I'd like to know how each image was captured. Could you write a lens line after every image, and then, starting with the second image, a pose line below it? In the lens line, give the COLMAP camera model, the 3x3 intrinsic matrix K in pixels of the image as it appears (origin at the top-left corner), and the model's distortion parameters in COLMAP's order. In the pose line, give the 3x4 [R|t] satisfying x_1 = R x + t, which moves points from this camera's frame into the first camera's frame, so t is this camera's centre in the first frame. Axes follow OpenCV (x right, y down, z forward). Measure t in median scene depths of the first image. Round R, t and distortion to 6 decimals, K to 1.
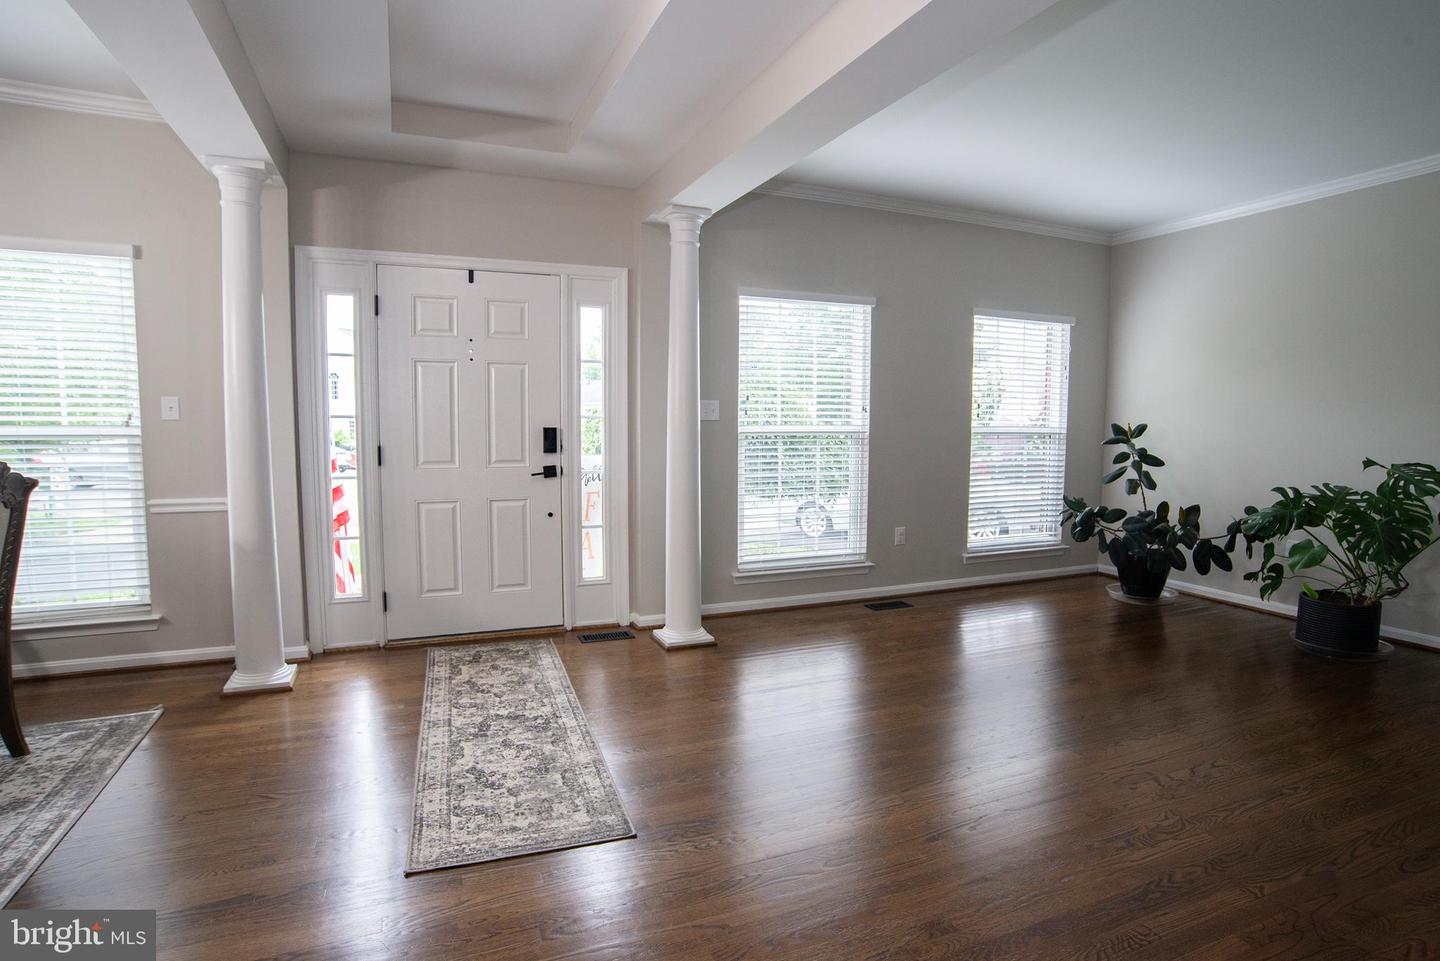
lens RADIAL K [[754.1, 0, 903.1], [0, 754.1, 476.8], [0, 0, 1]] dist [-0.092371, 0.025279]
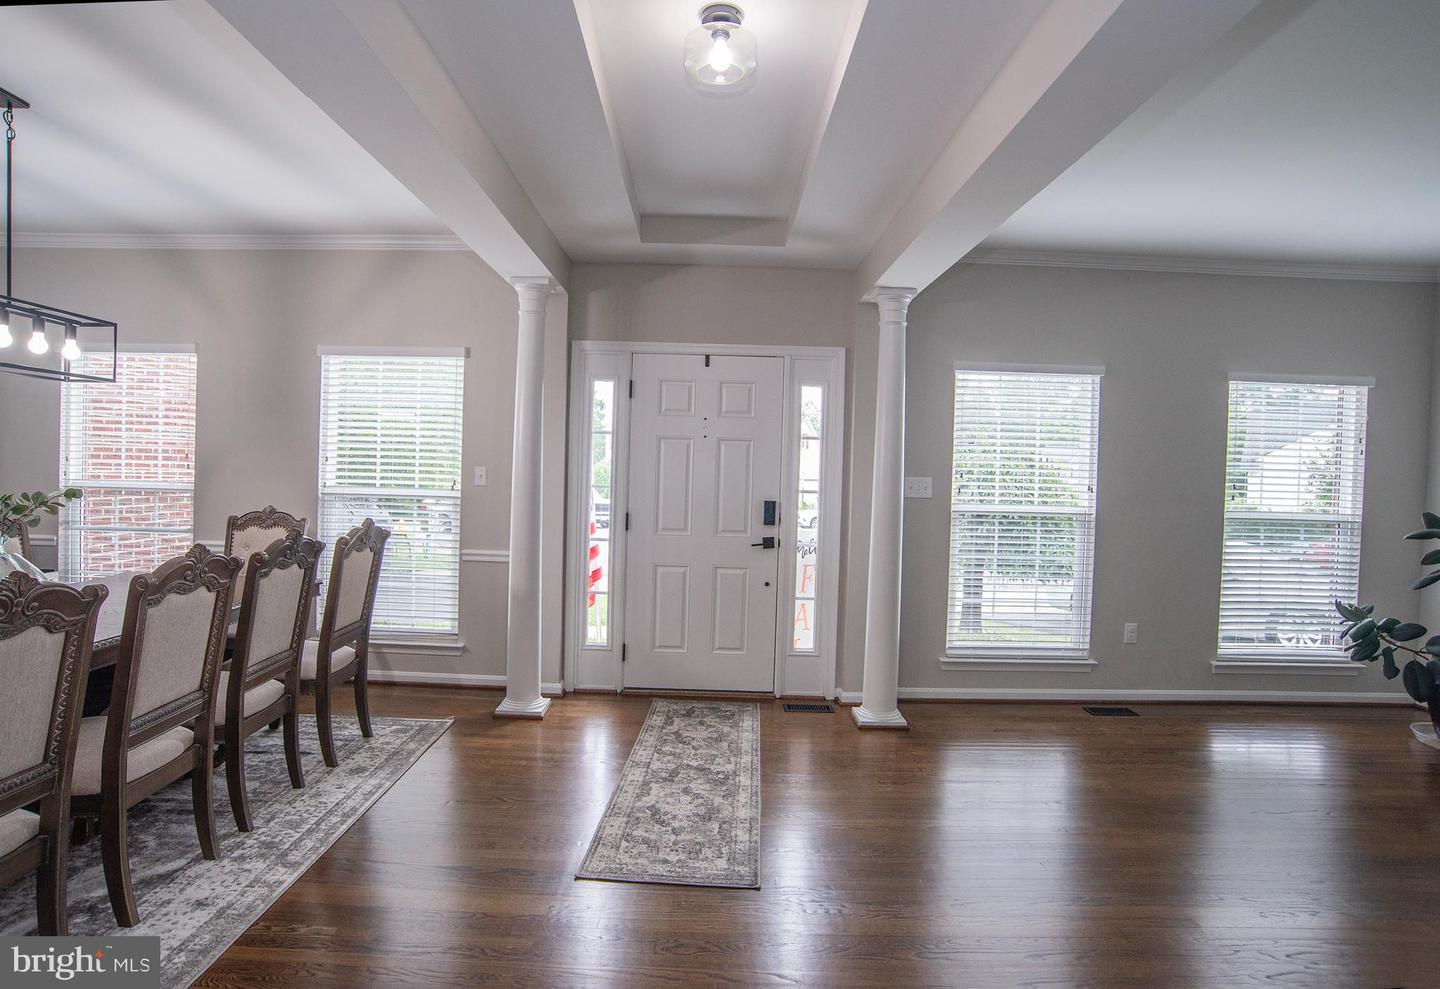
lens RADIAL K [[871.6, 0, 845.4], [0, 871.6, 495.2], [0, 0, 1]] dist [-0.096788, 0.049541]
pose [[0.902688, 0.024661, -0.429589, 0.160413], [-0.051589, 0.997358, -0.051148, -0.018248], [0.427193, 0.068333, 0.901575, -0.073552]]
